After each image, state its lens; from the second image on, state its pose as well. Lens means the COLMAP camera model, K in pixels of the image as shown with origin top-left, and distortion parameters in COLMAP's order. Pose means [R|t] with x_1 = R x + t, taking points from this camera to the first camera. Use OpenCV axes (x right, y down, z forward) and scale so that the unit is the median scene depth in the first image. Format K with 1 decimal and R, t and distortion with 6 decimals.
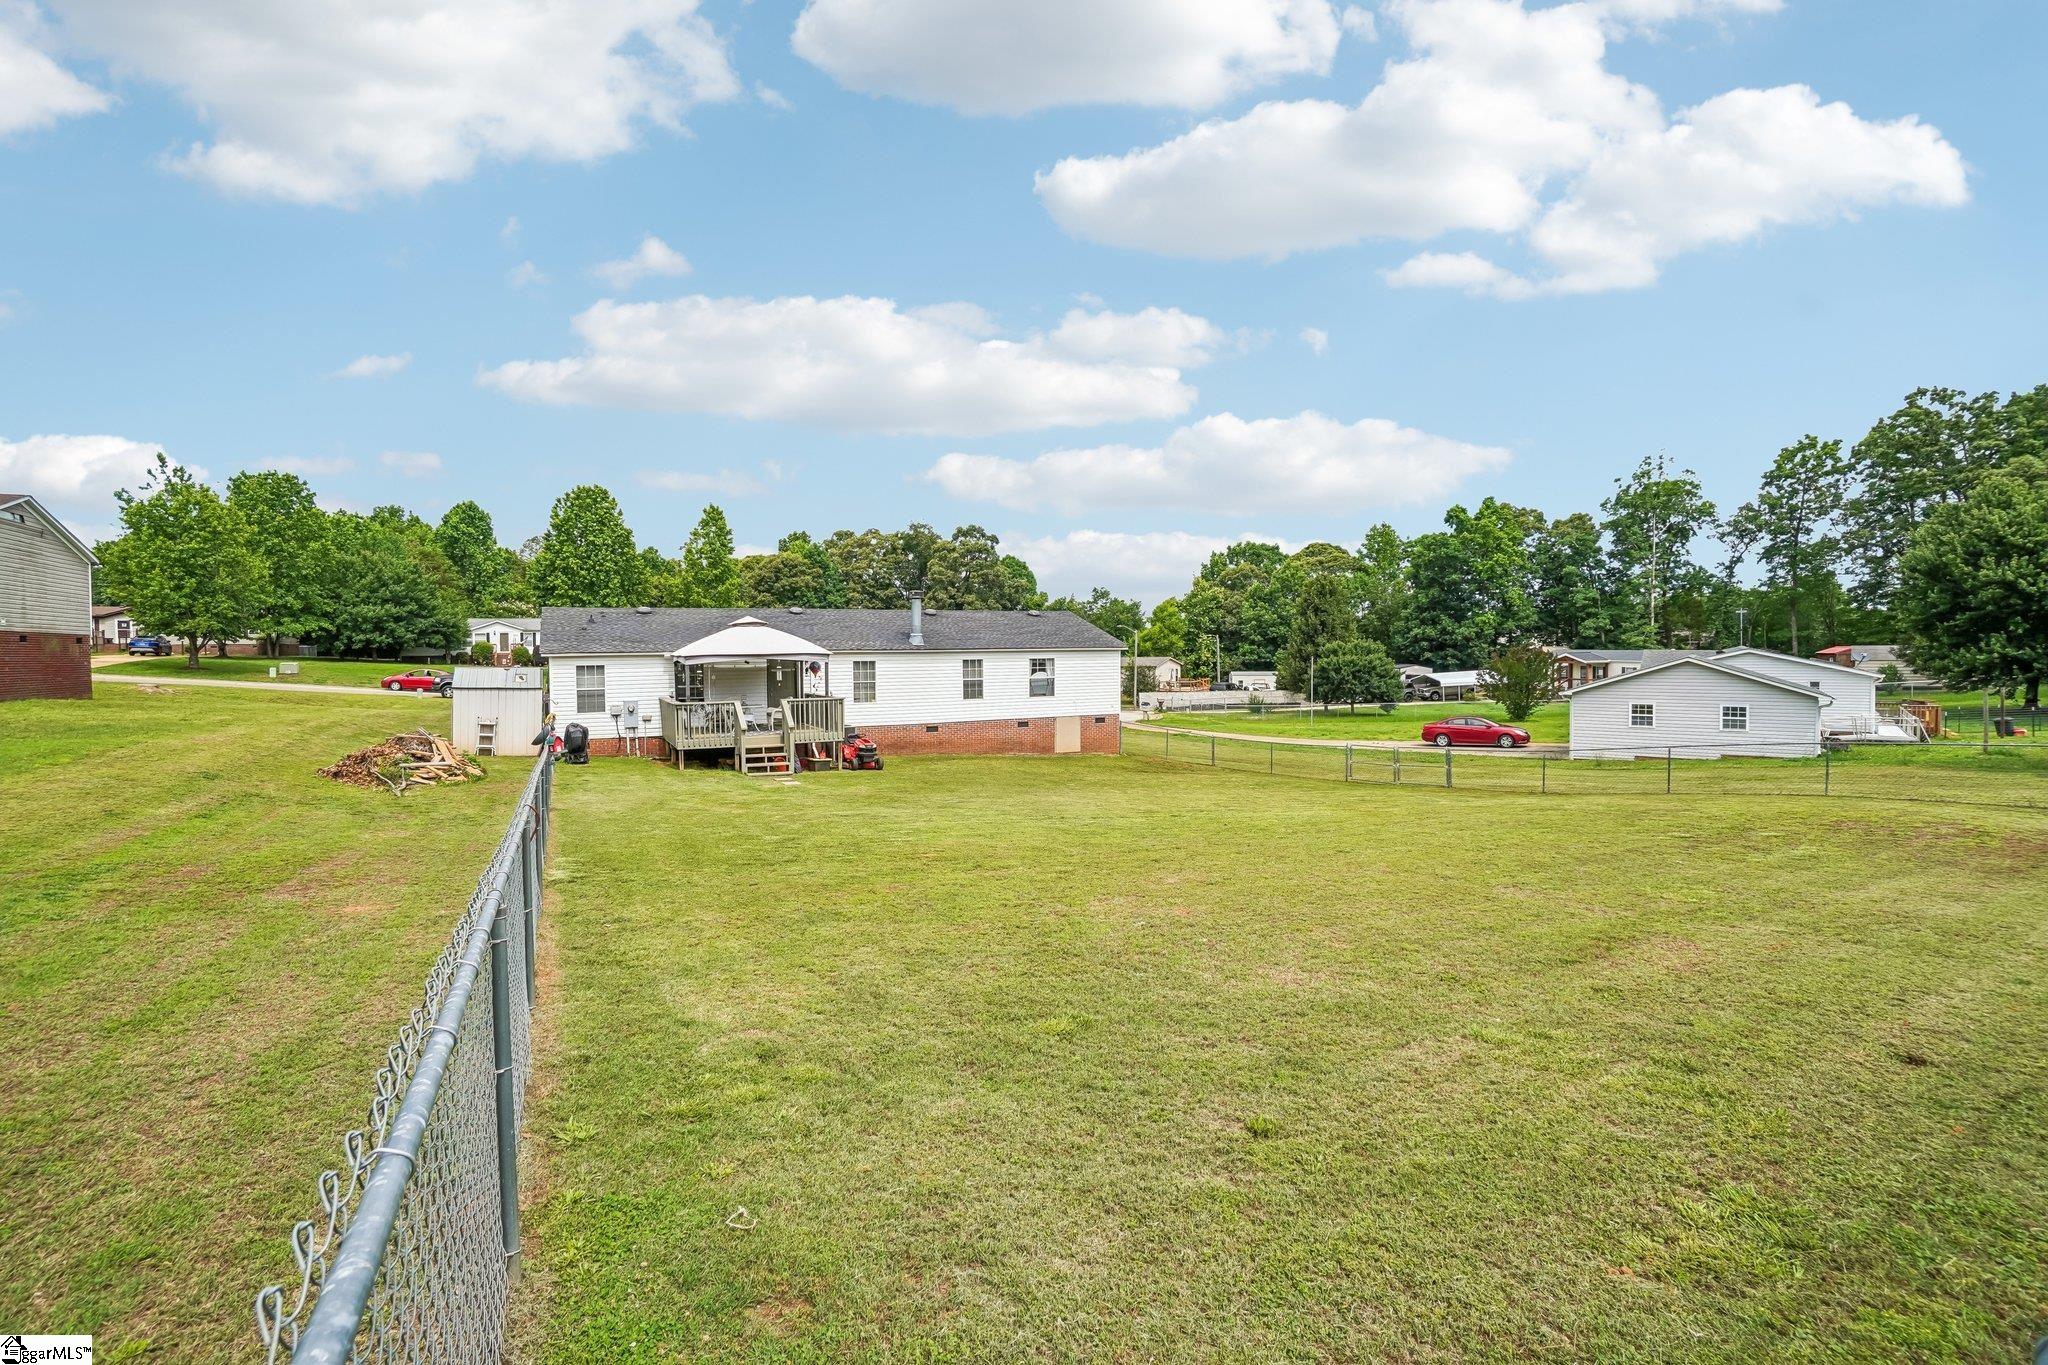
lens RADIAL K [[895.8, 0, 1022.5], [0, 895.8, 667.5], [0, 0, 1]] dist [-0.059124, 0.022980]
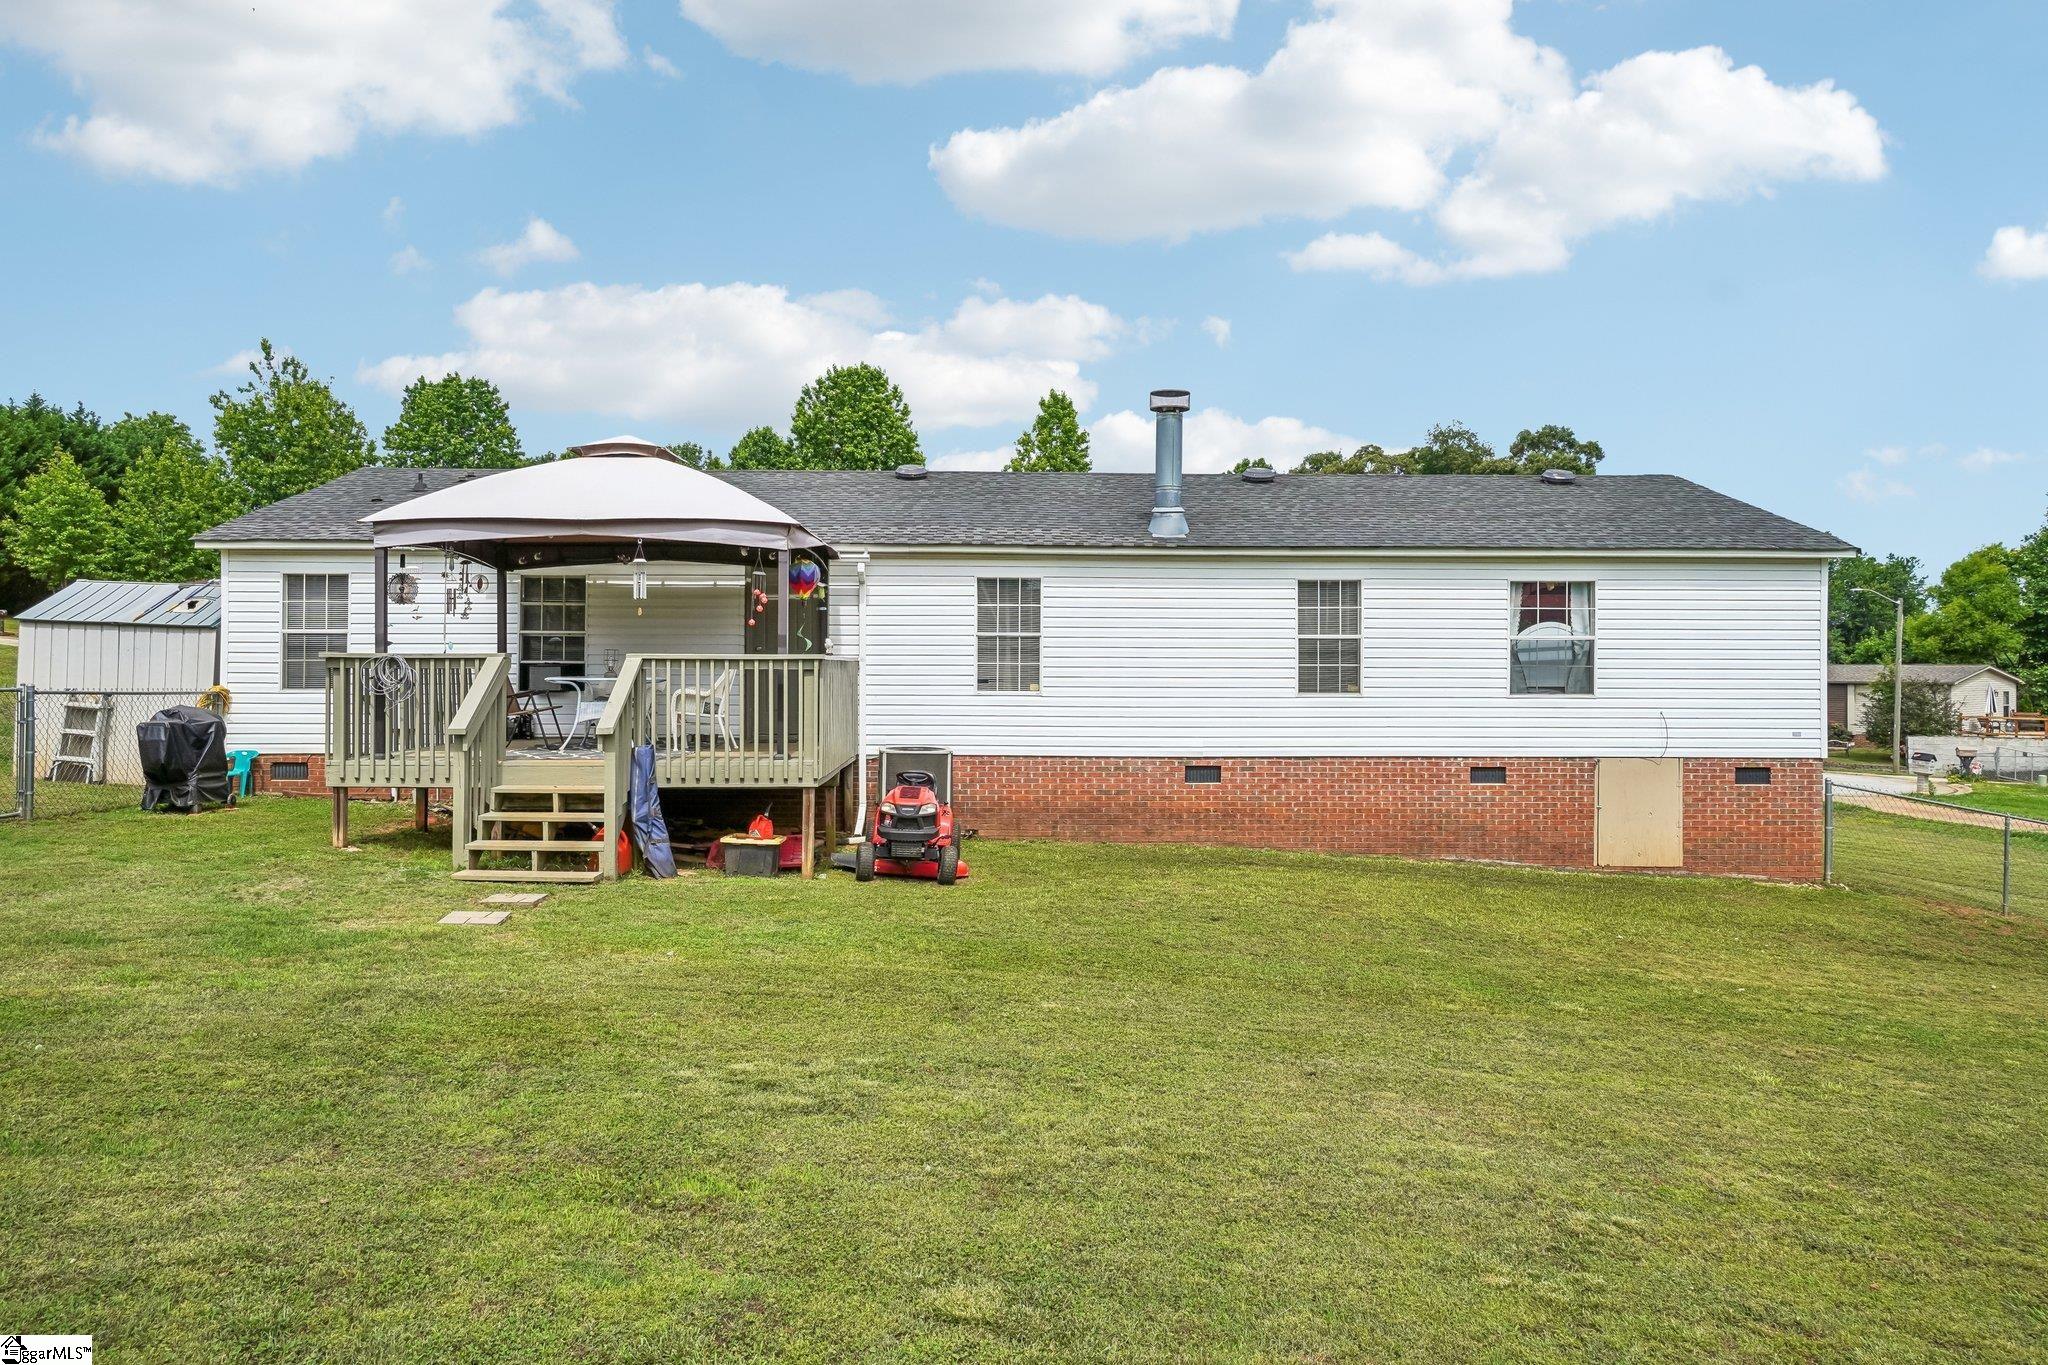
lens RADIAL K [[1373.3, 0, 1023.8], [0, 1373.3, 654.8], [0, 0, 1]] dist [0.022623, 0.000546]
pose [[0.904741, 0.009802, -0.425850, 0.024458], [-0.021398, 0.999519, -0.022457, 0.013077], [0.425425, 0.029430, 0.904515, 0.175086]]
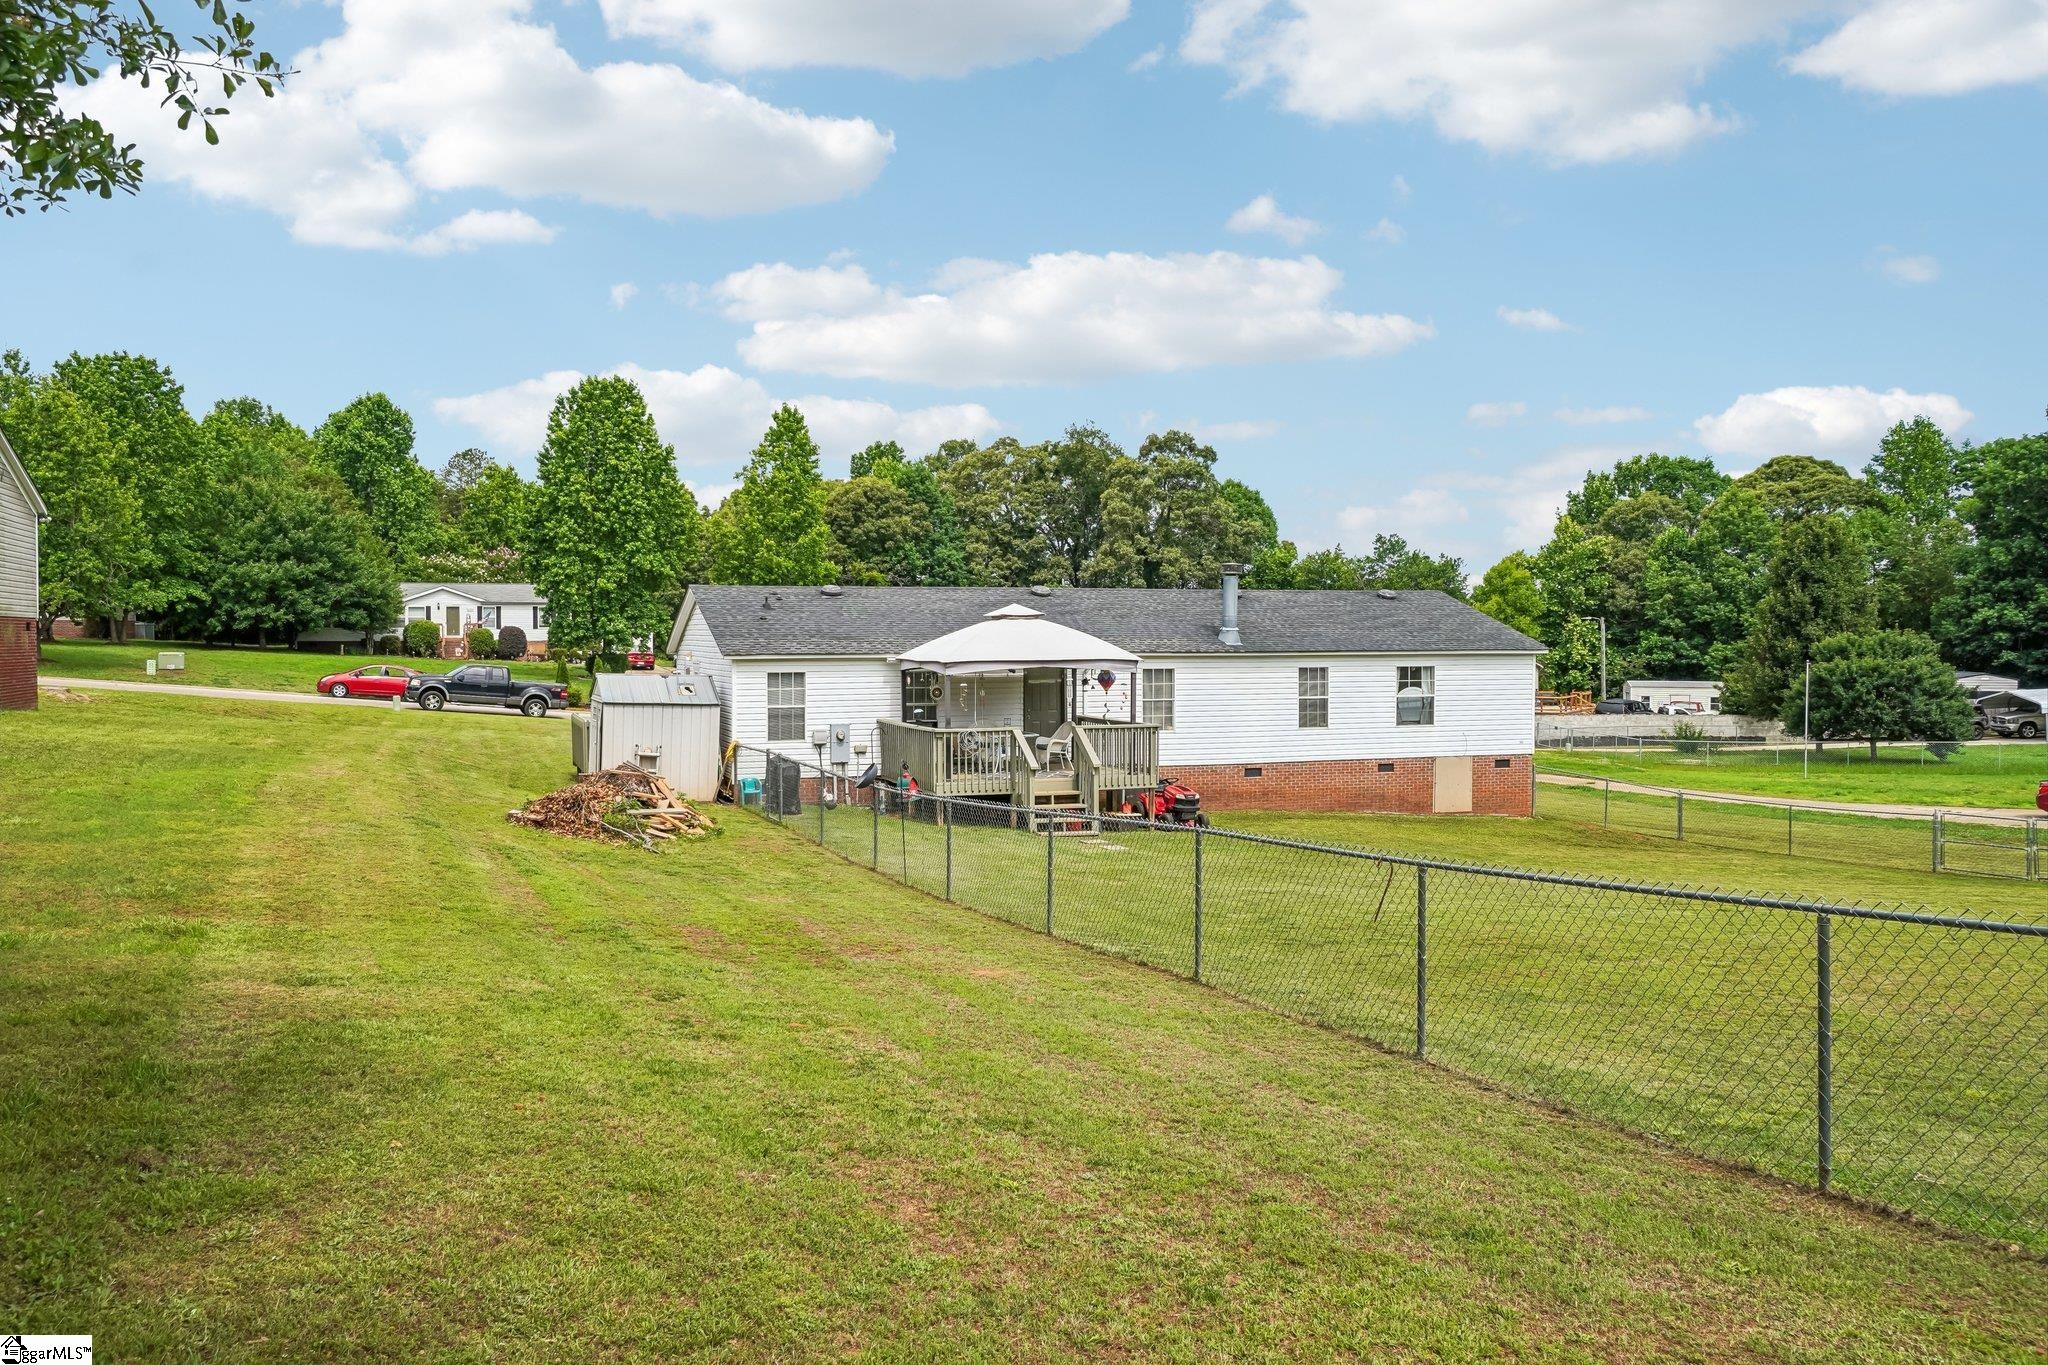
lens RADIAL K [[1512.5, 0, 1033.8], [0, 1512.5, 673.5], [0, 0, 1]] dist [0.037609, 0.004567]
pose [[0.992870, 0.011935, -0.118602, -0.047928], [-0.011172, 0.999912, 0.007096, -0.003781], [0.118676, -0.005720, 0.992917, -0.048026]]
